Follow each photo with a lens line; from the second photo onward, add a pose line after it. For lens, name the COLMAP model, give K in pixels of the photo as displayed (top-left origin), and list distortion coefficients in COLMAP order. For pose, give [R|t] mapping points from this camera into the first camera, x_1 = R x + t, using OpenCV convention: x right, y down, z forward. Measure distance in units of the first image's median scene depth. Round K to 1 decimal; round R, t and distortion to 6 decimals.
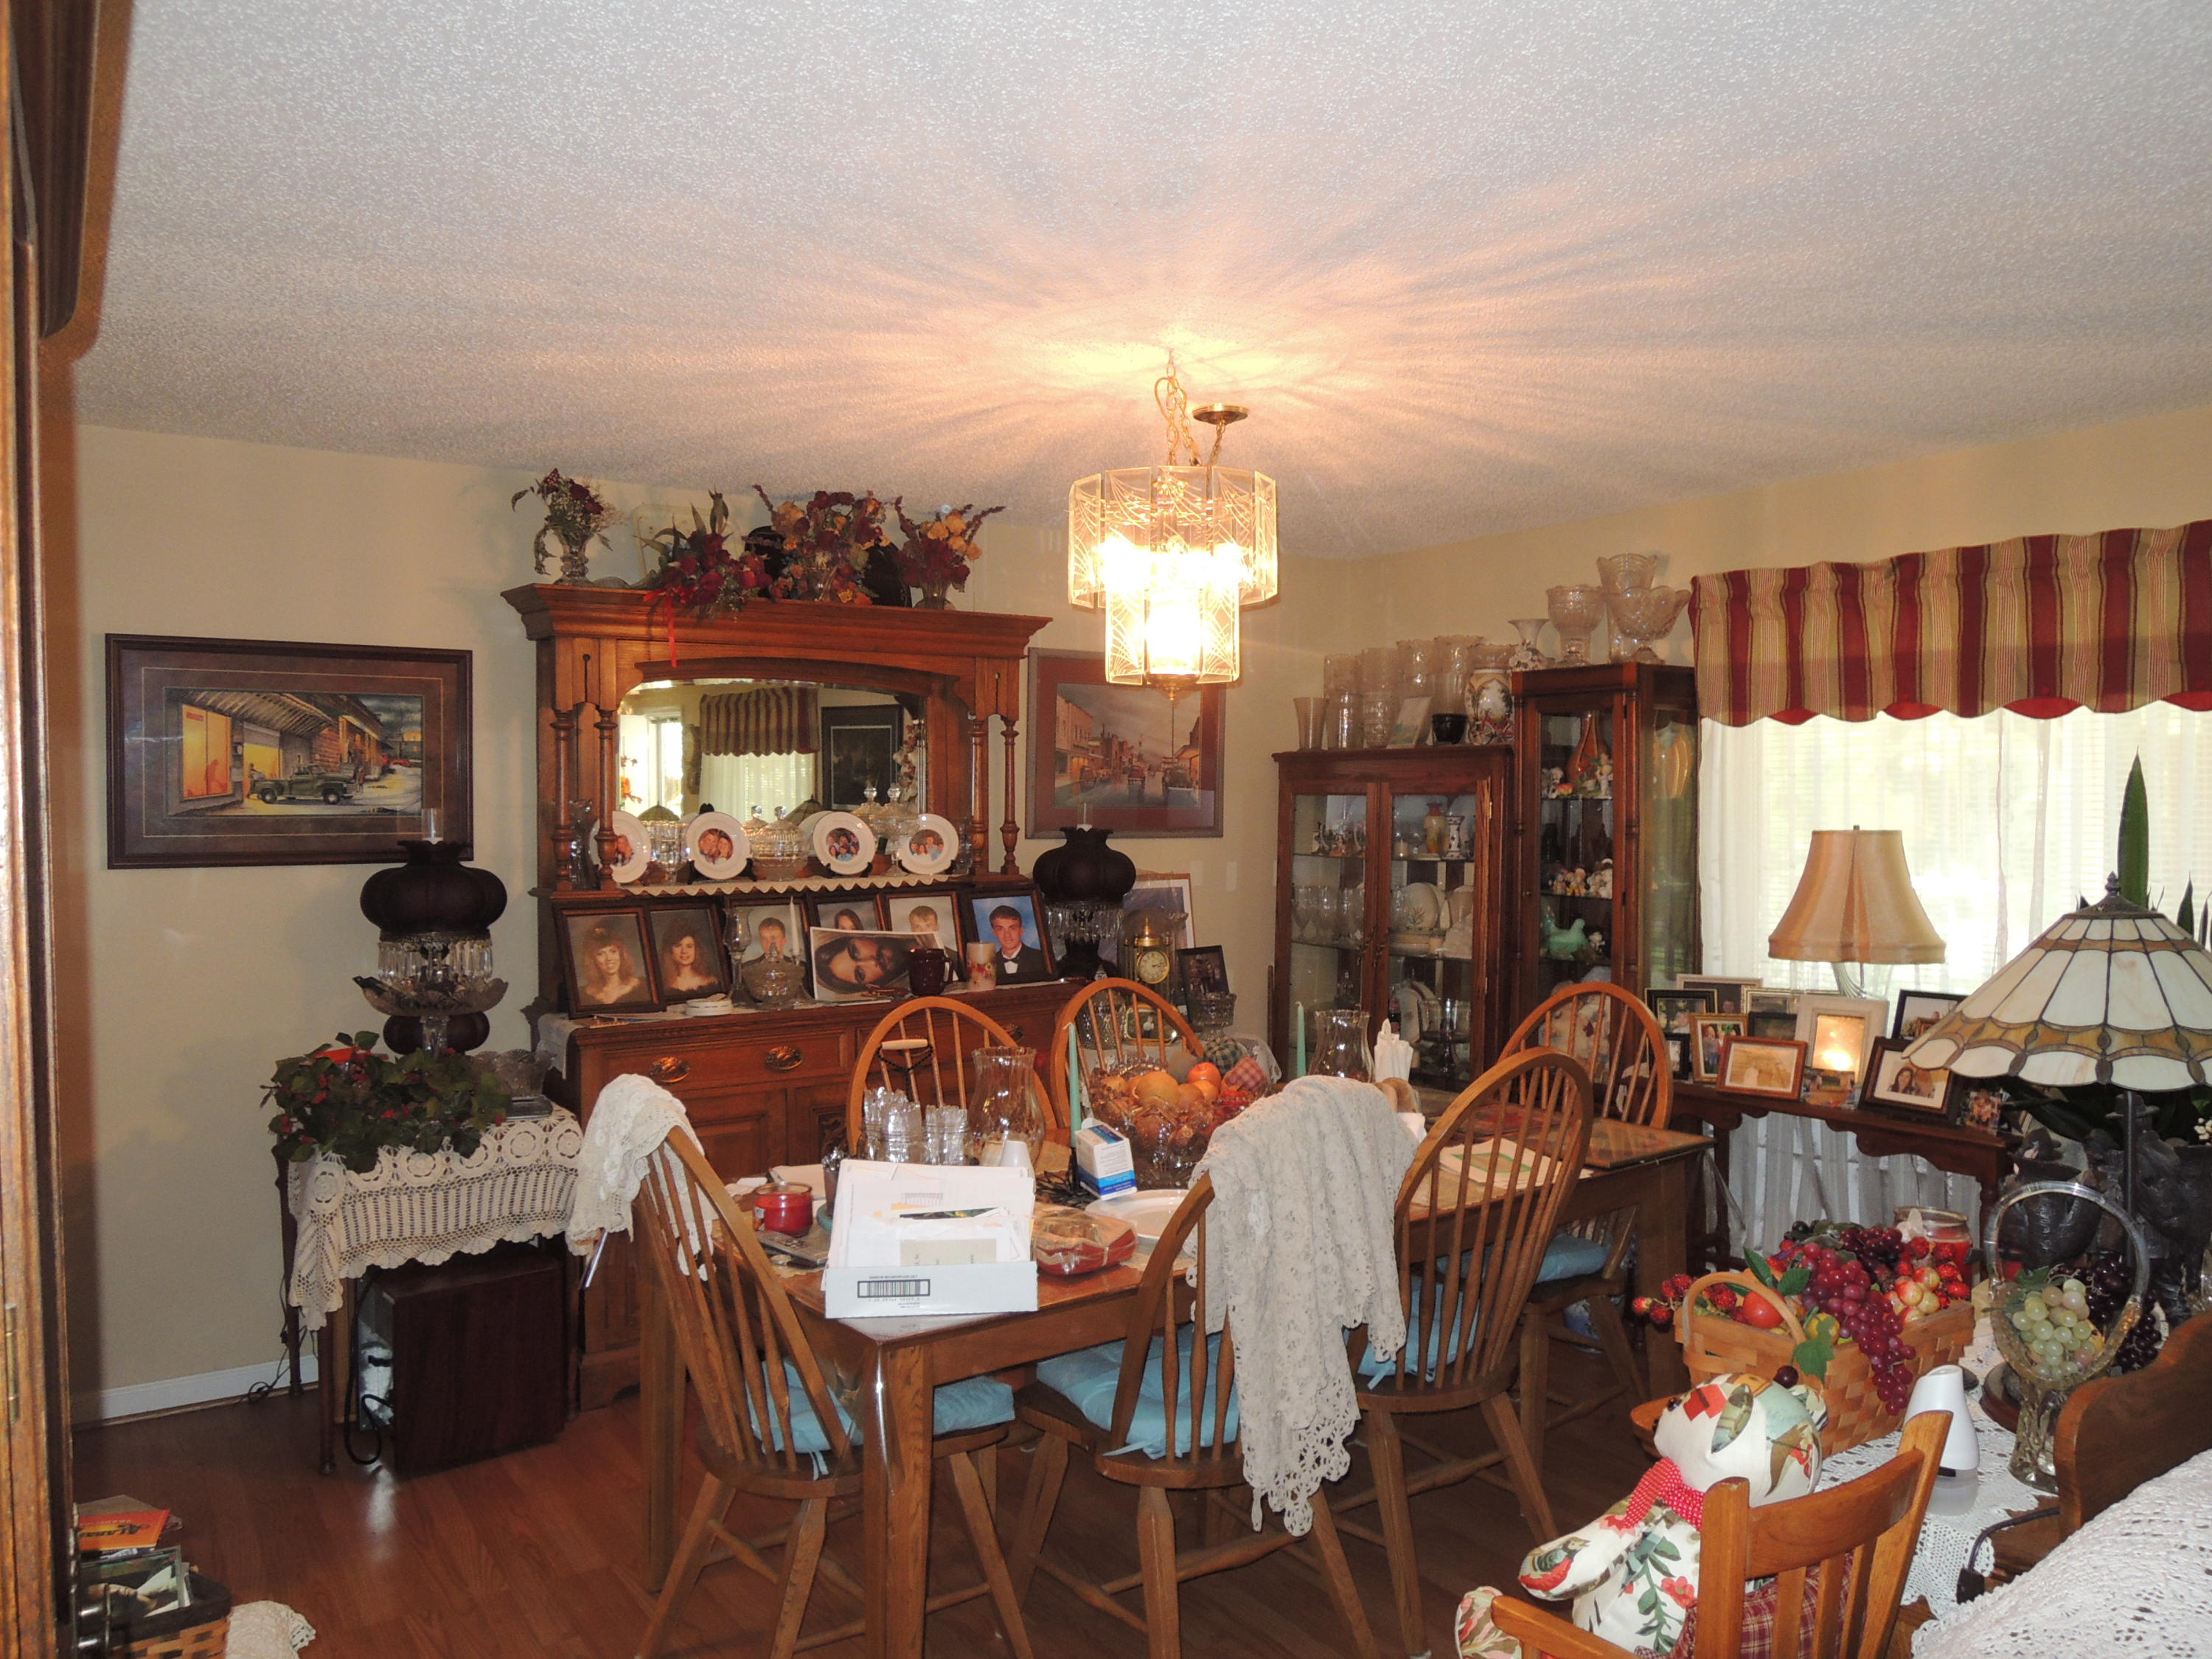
lens RADIAL K [[1561.8, 0, 1106.0], [0, 1561.8, 829.5], [0, 0, 1]] dist [-0.002154, -0.000664]
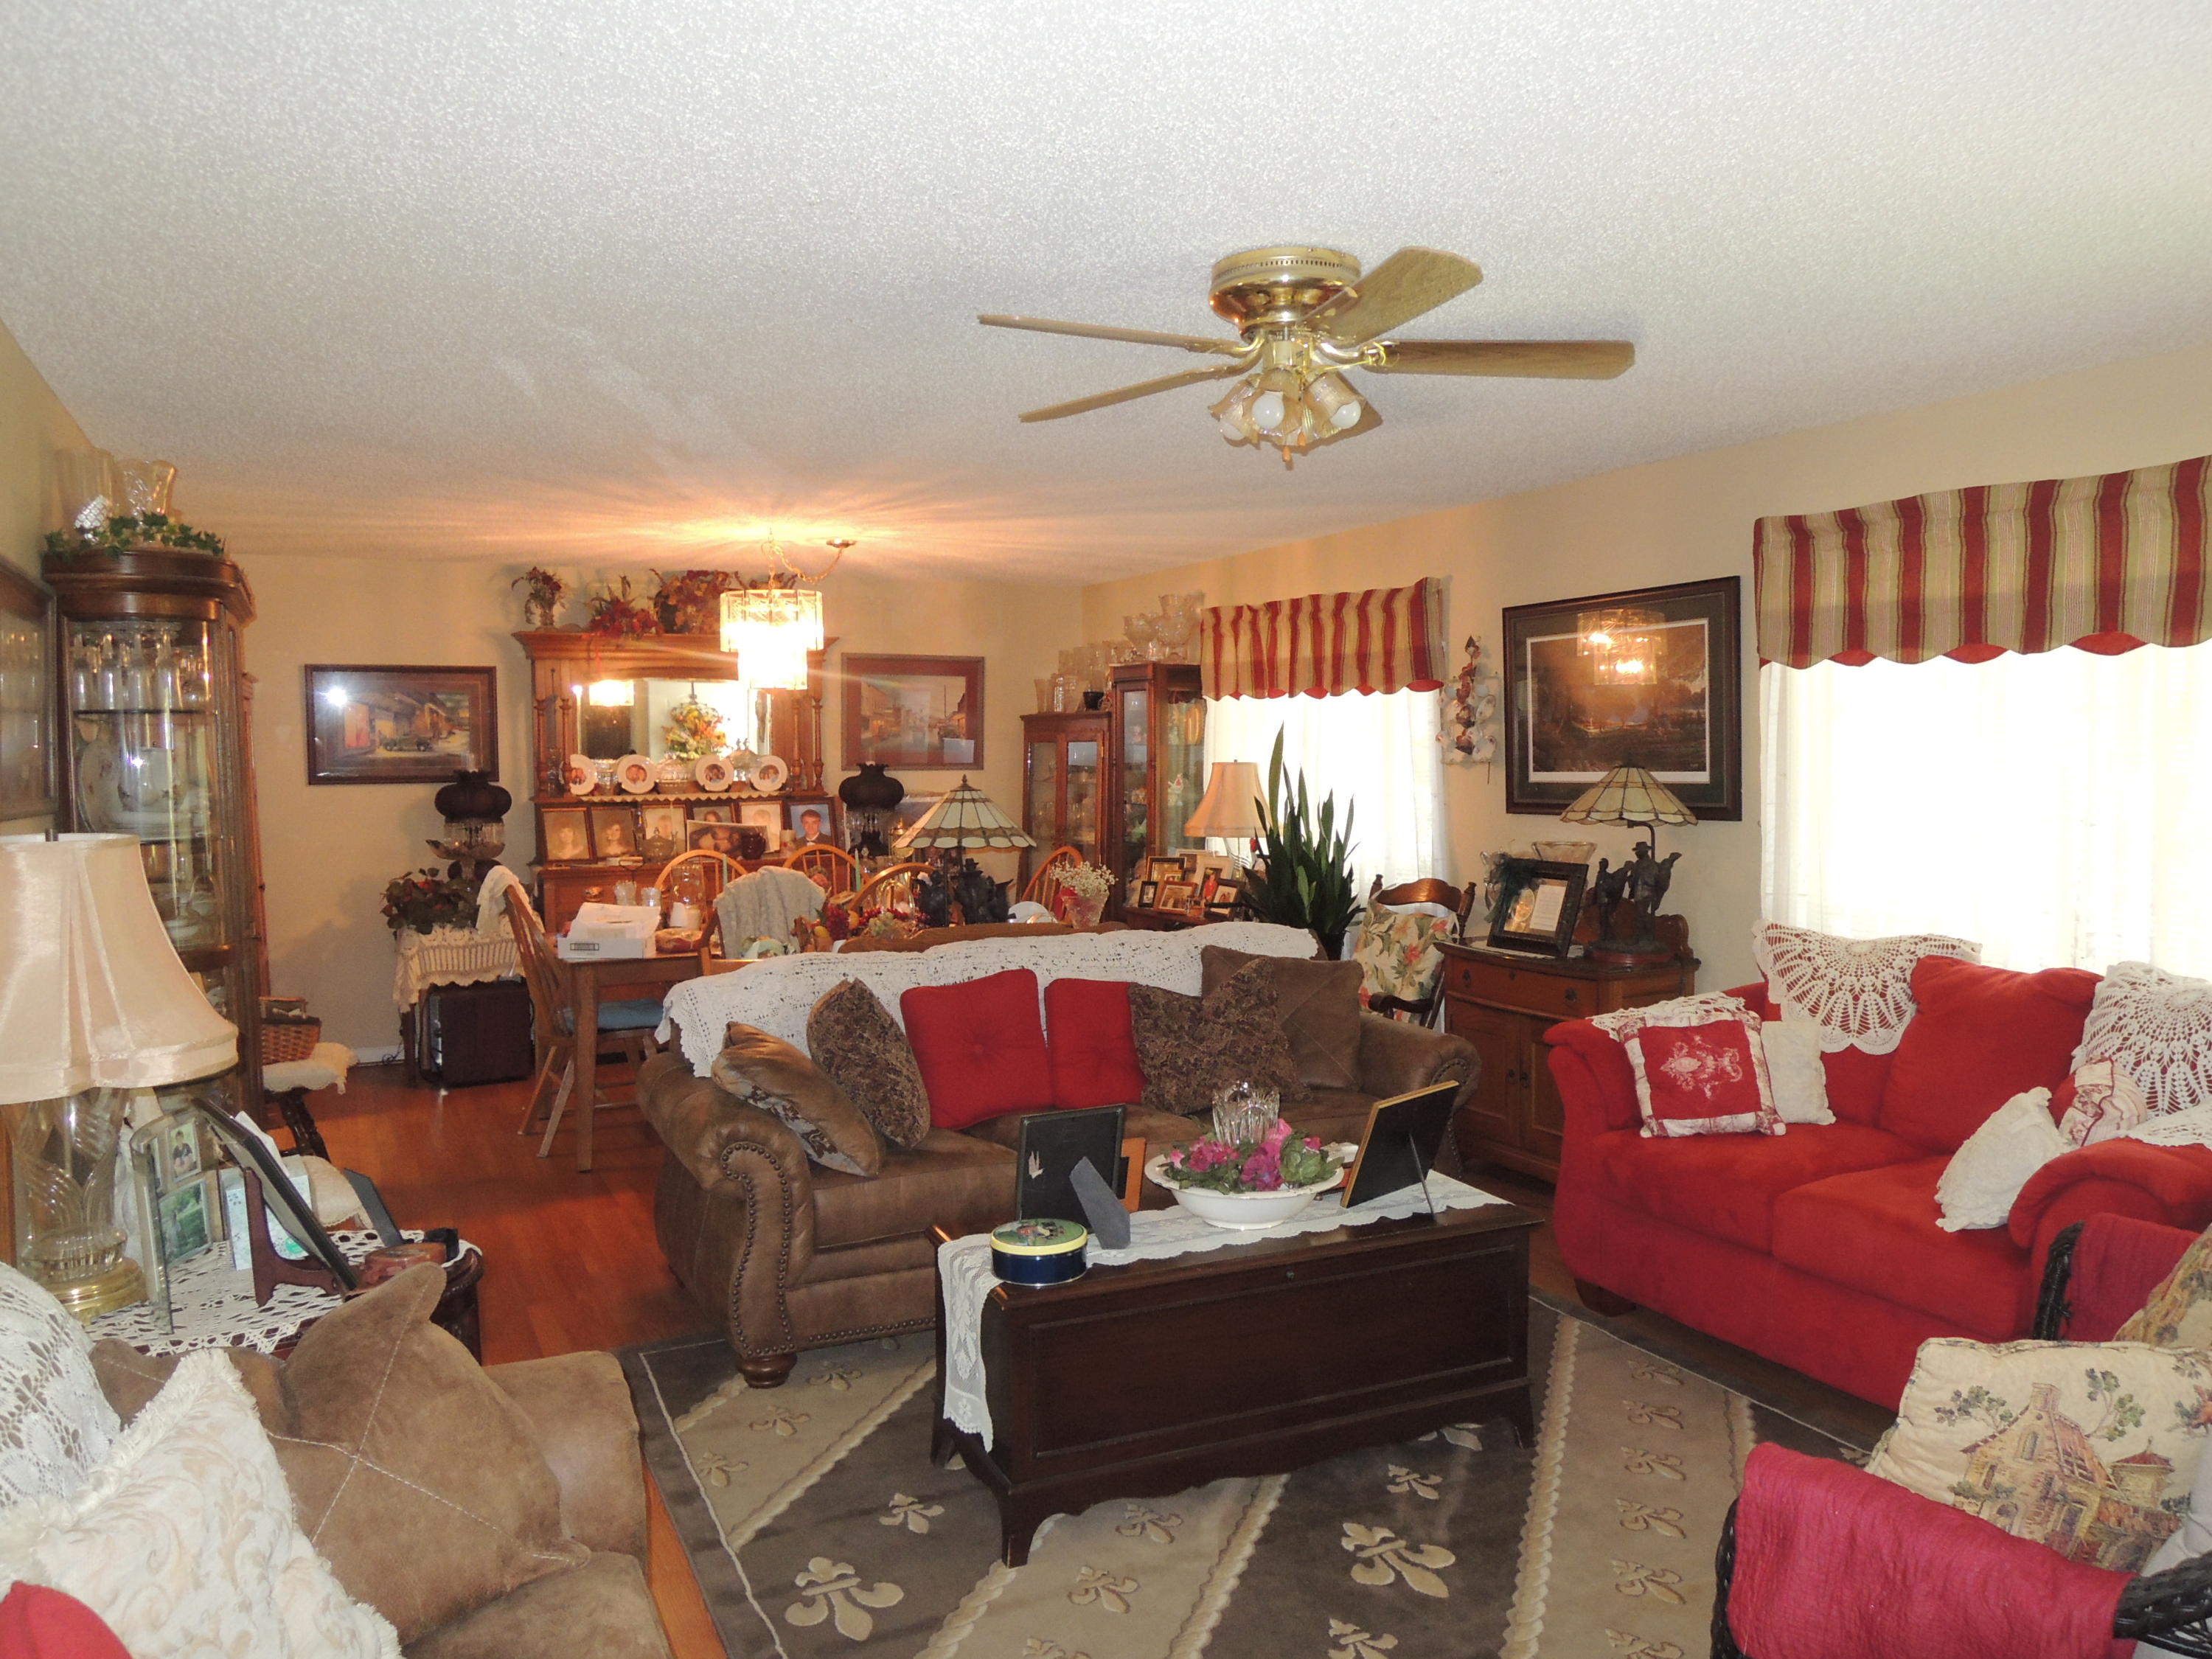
lens RADIAL K [[1641.0, 0, 1106.0], [0, 1641.0, 829.5], [0, 0, 1]] dist [0.054646, -0.000359]
pose [[0.986850, 0.001726, -0.161630, 0.604574], [0.003779, 0.999423, 0.033746, 0.012815], [0.161595, -0.033913, 0.986274, -0.790185]]
